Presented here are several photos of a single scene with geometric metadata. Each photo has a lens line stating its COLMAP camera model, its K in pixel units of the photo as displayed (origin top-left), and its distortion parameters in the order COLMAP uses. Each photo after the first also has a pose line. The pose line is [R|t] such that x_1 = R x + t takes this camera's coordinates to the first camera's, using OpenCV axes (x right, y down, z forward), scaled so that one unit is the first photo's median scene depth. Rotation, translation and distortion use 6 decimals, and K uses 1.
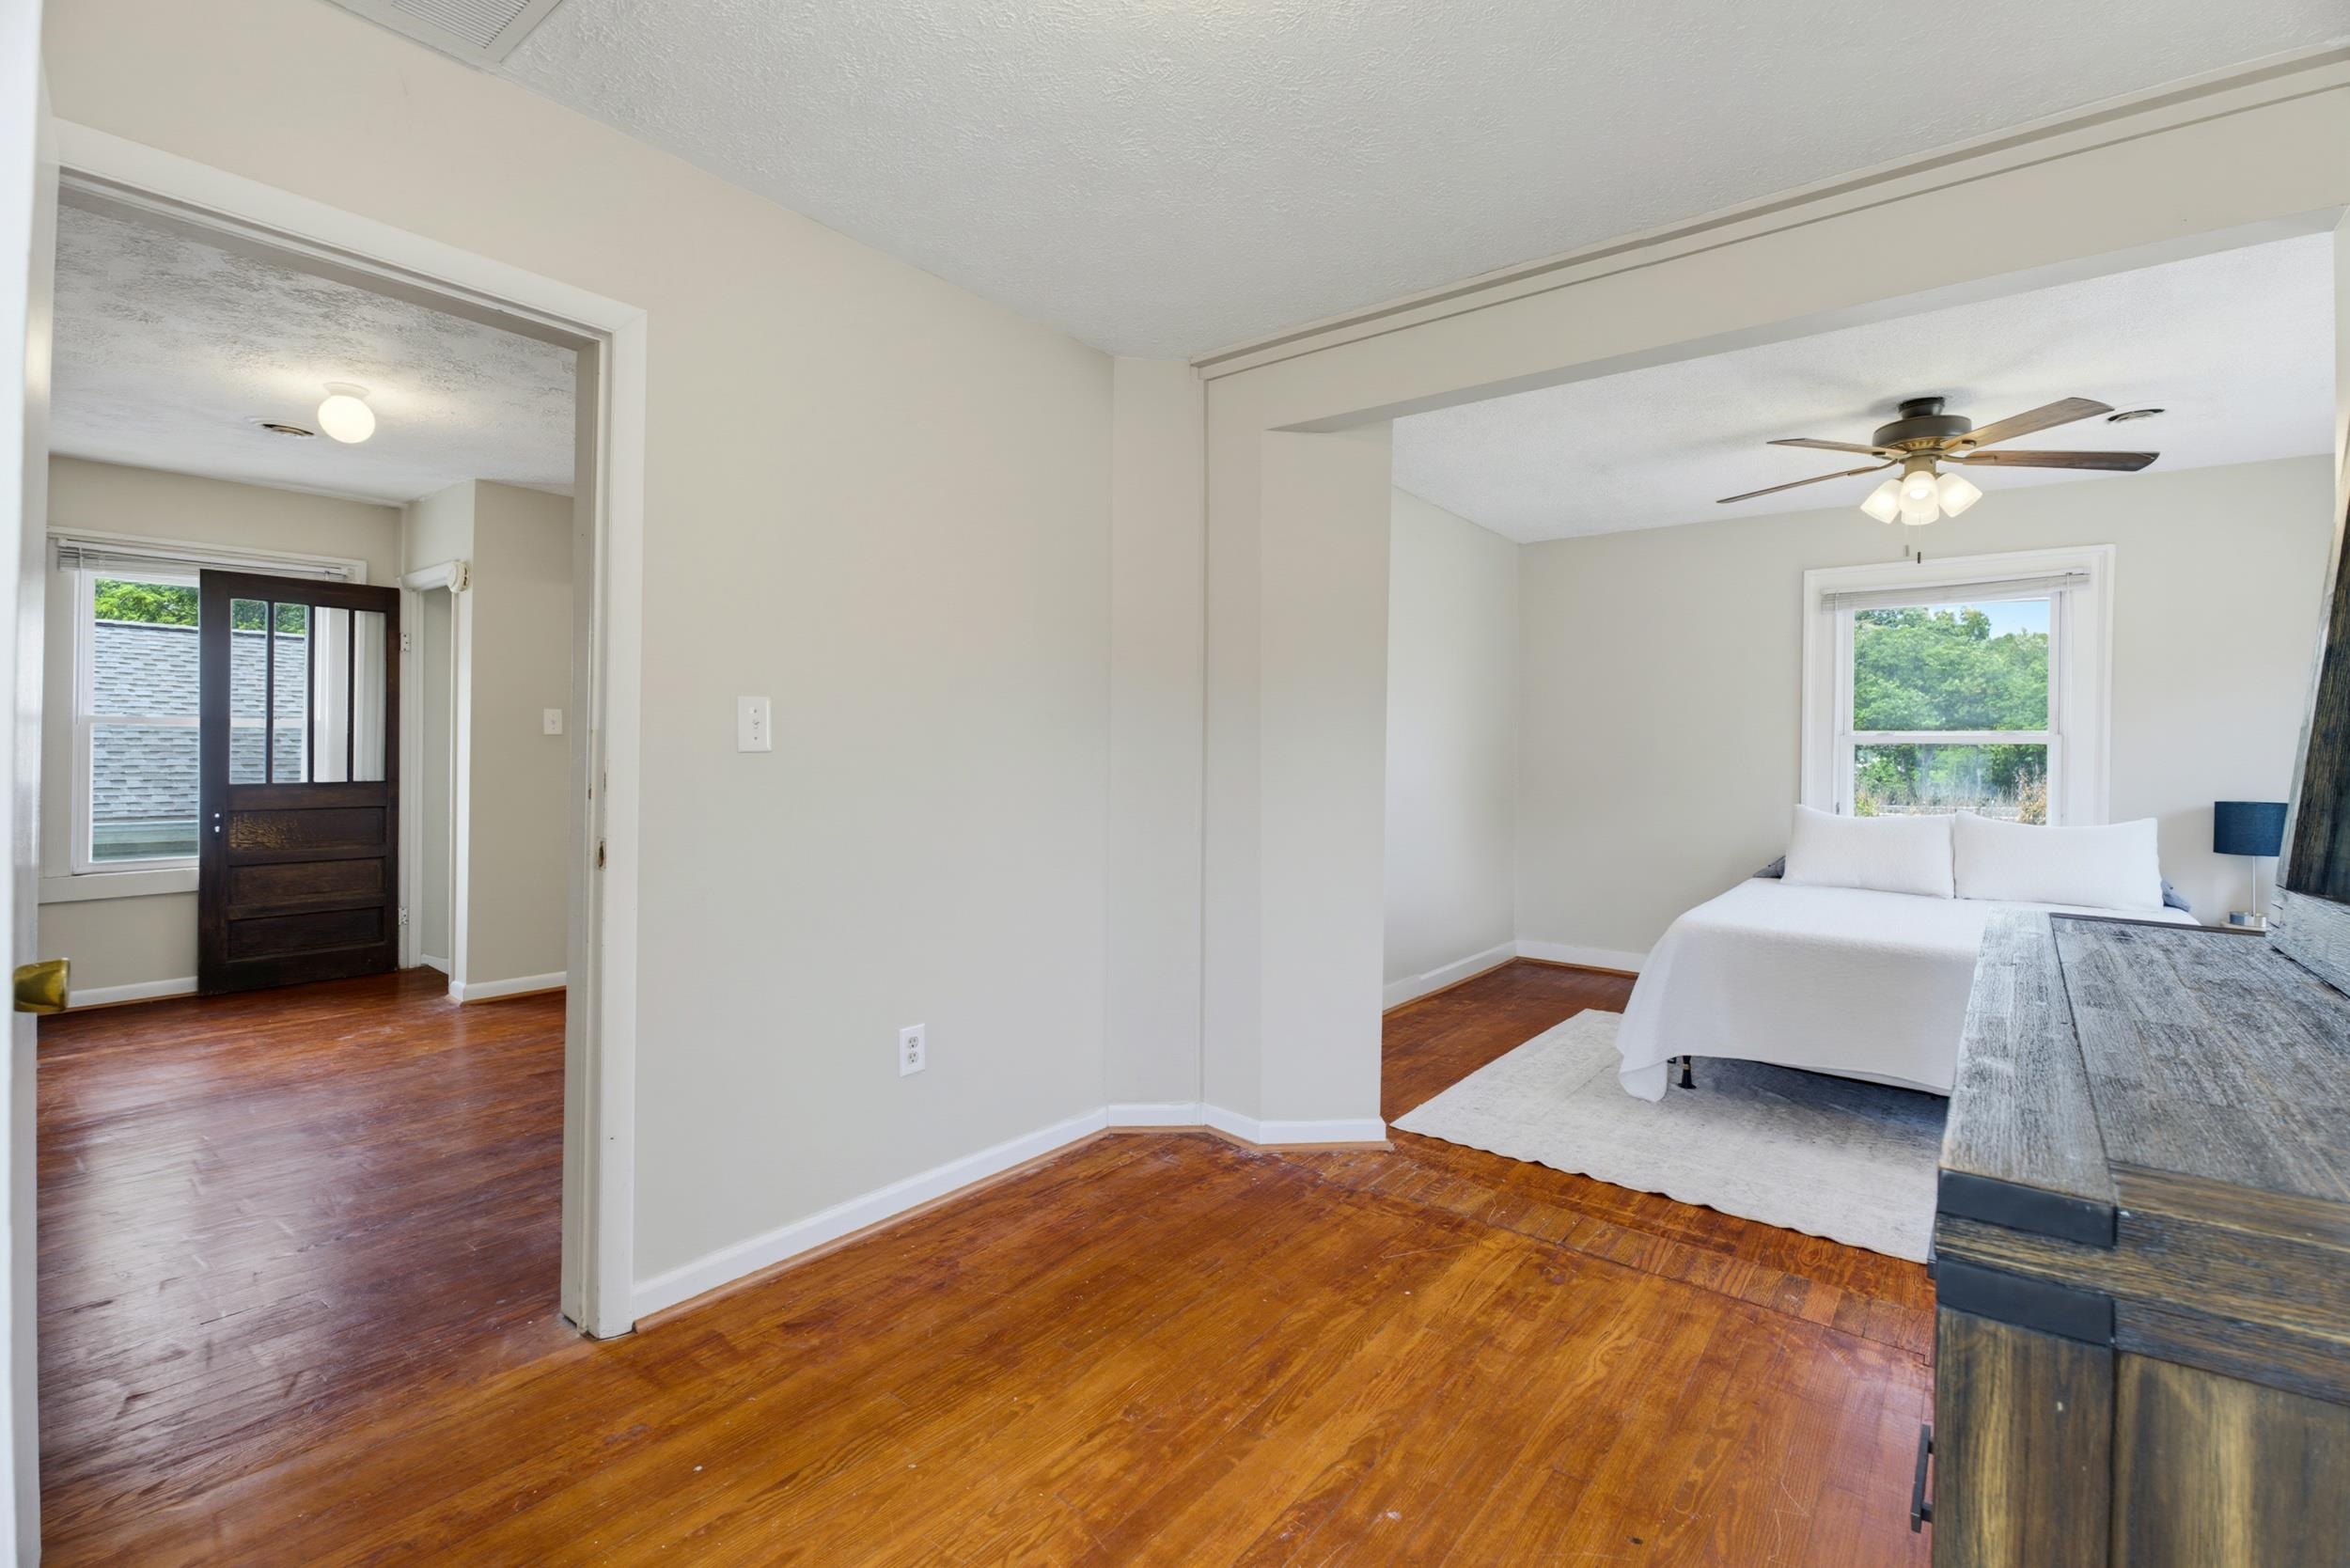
lens RADIAL K [[1034.3, 0, 1175.3], [0, 1034.3, 763.9], [0, 0, 1]] dist [0.001821, -0.004465]
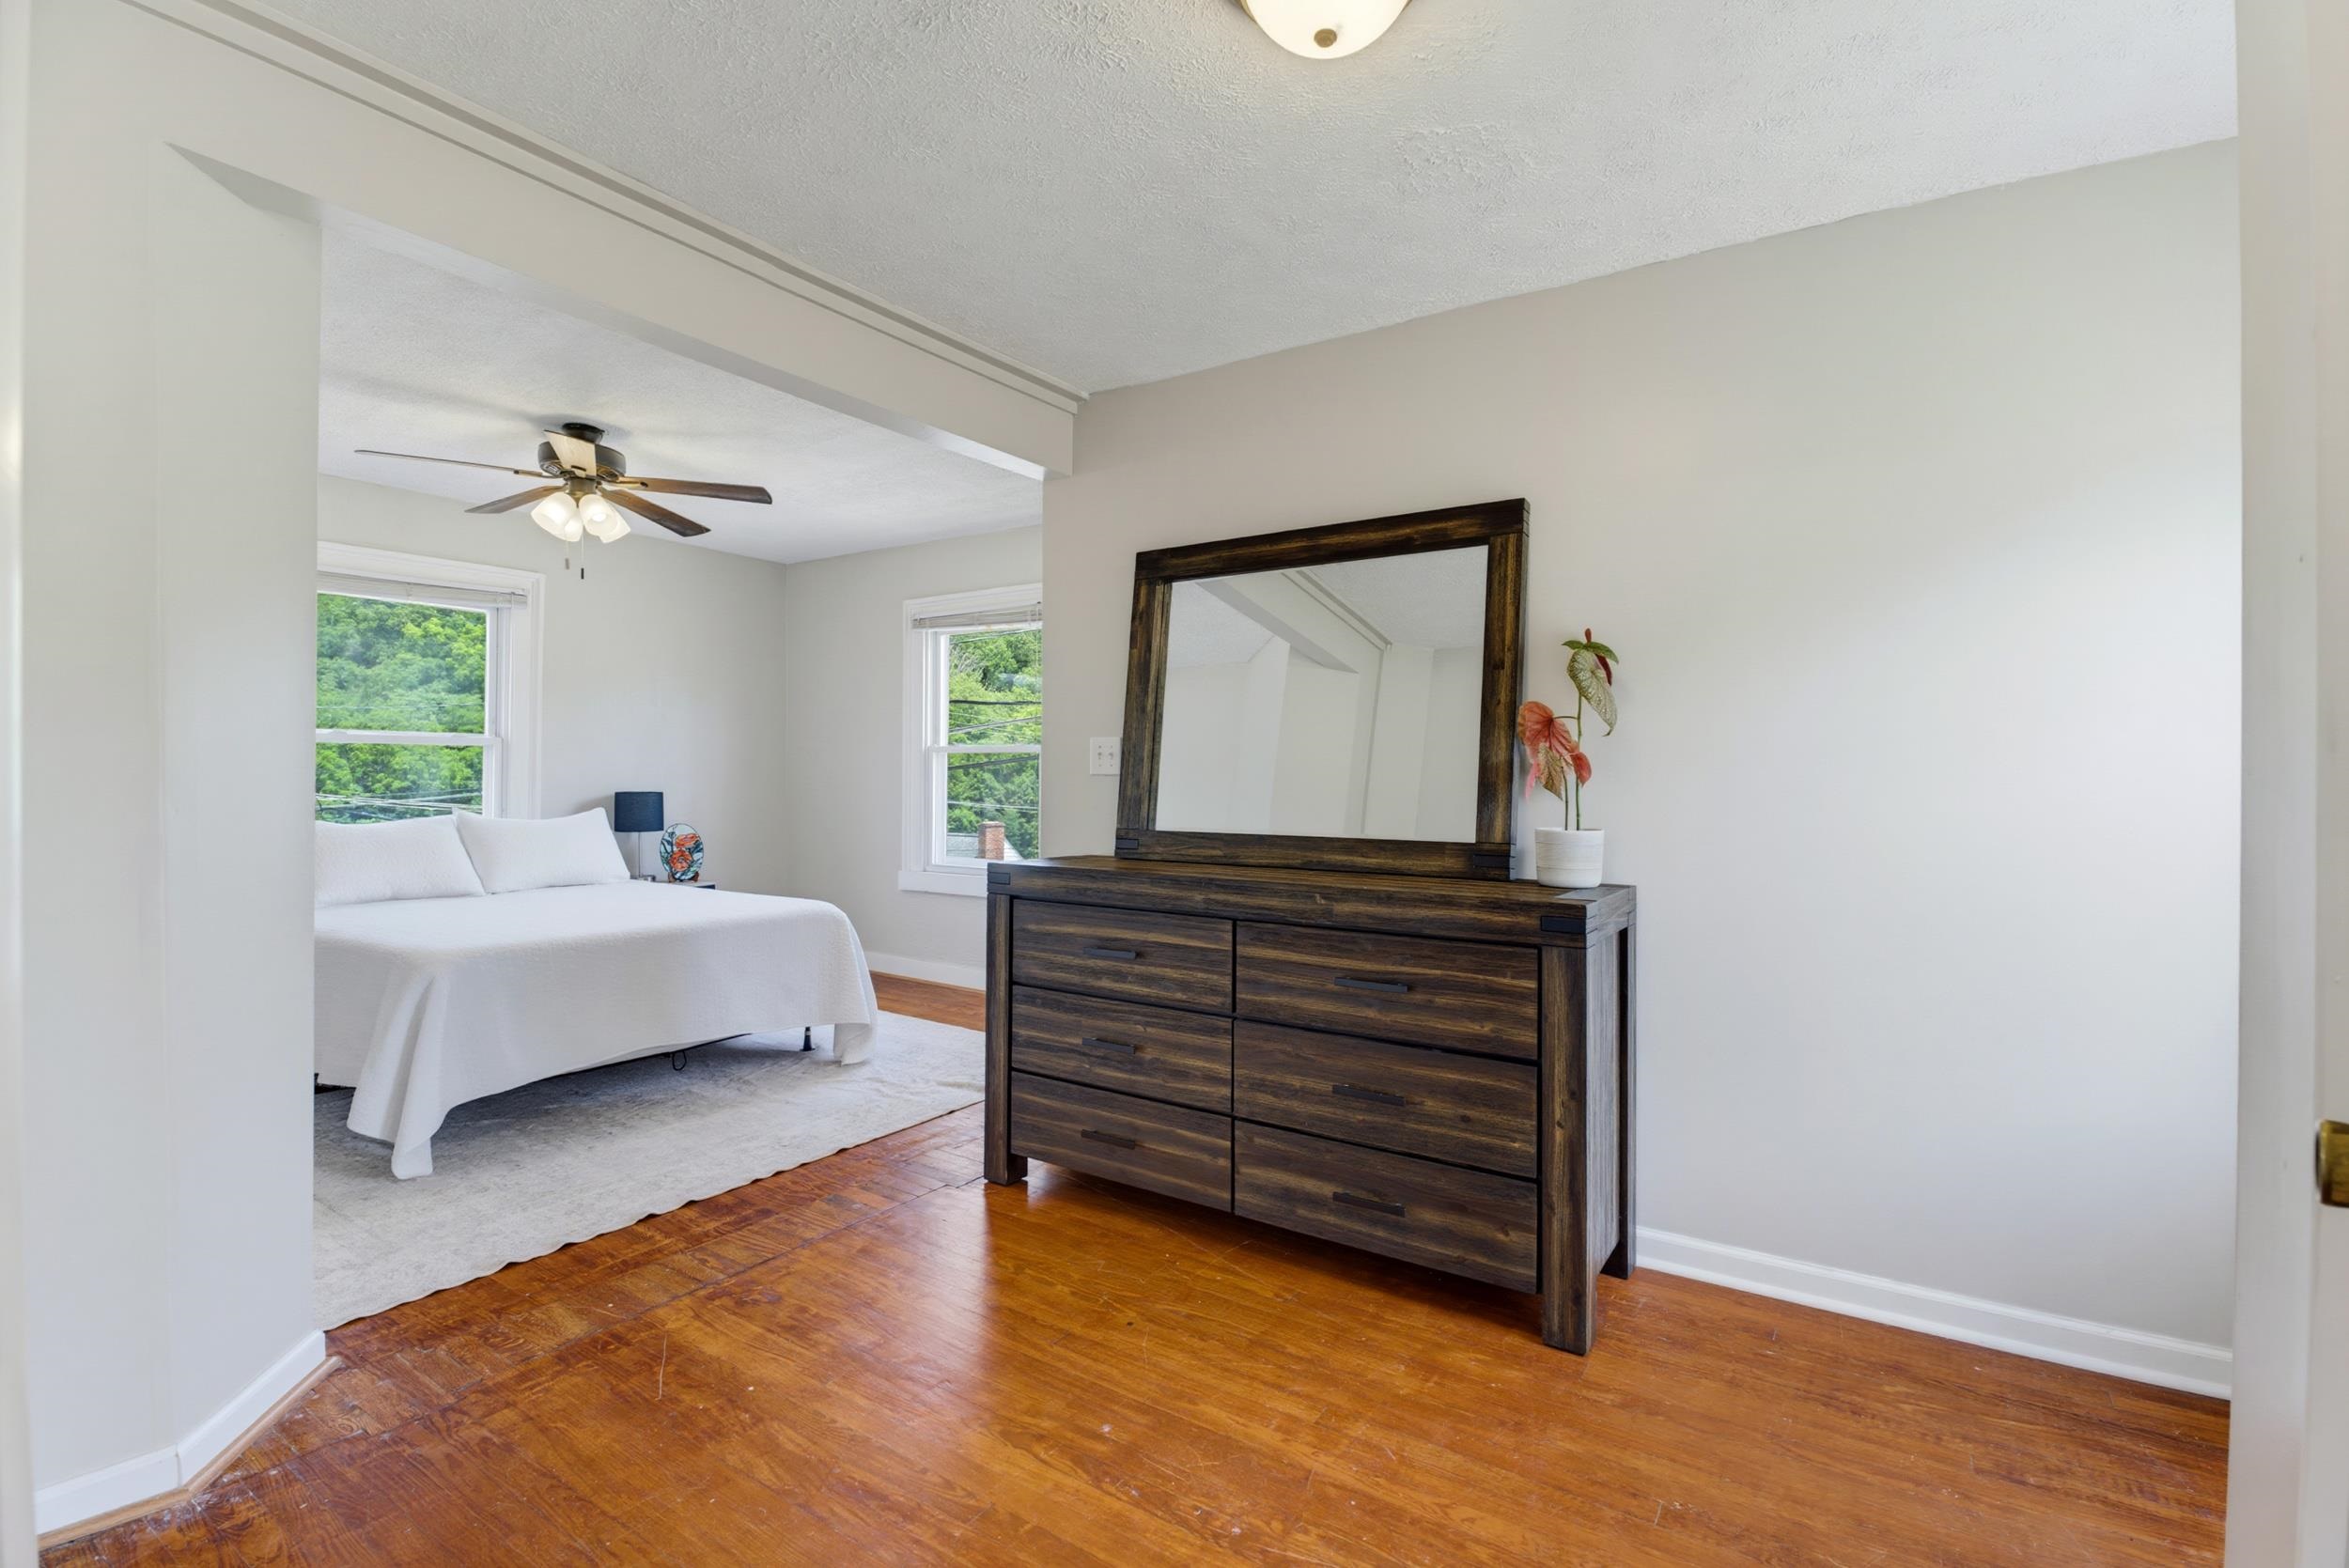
lens RADIAL K [[1090.4, 0, 1176.4], [0, 1090.4, 771.1], [0, 0, 1]] dist [-0.001874, -0.001803]
pose [[-0.073177, -0.016741, 0.997178, -0.596461], [0.005230, 0.999839, 0.017170, -0.013320], [-0.997305, 0.006472, -0.073078, 0.608114]]
